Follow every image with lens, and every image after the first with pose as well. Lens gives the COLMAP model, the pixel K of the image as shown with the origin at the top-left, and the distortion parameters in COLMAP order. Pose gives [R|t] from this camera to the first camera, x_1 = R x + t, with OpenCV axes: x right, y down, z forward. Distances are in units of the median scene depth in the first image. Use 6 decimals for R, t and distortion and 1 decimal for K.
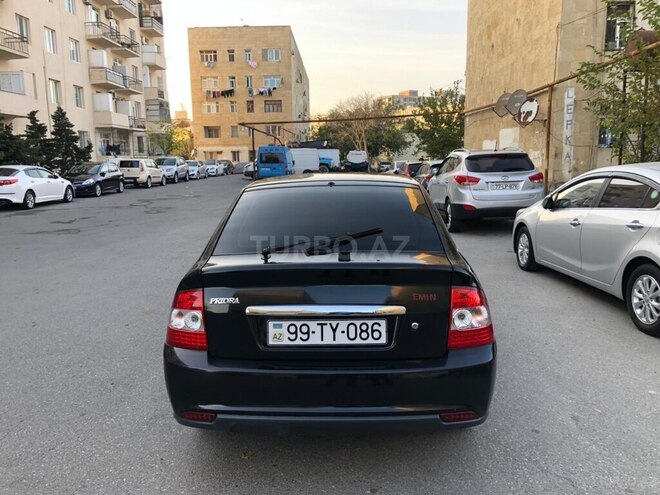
lens RADIAL K [[533.7, 0, 330.9], [0, 533.7, 254.2], [0, 0, 1]] dist [0.005797, 0.008936]
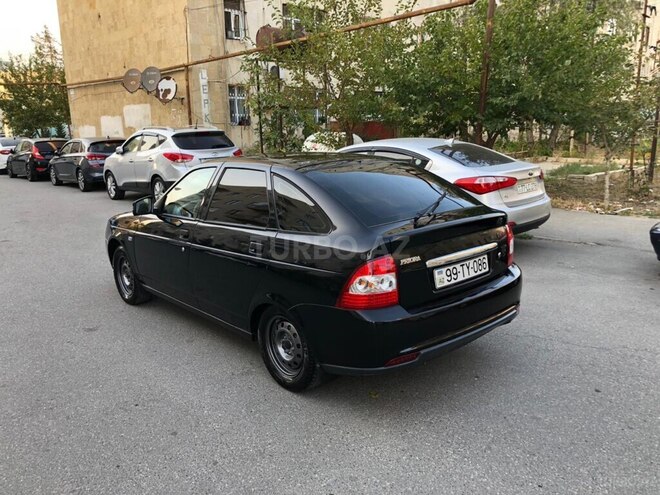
lens RADIAL K [[533.7, 0, 330.9], [0, 533.7, 254.2], [0, 0, 1]] dist [0.005797, 0.008936]
pose [[0.725834, -0.157069, 0.669697, -1.148863], [0.127326, 0.987435, 0.093592, -0.064297], [-0.675983, 0.017338, 0.736713, 0.225604]]
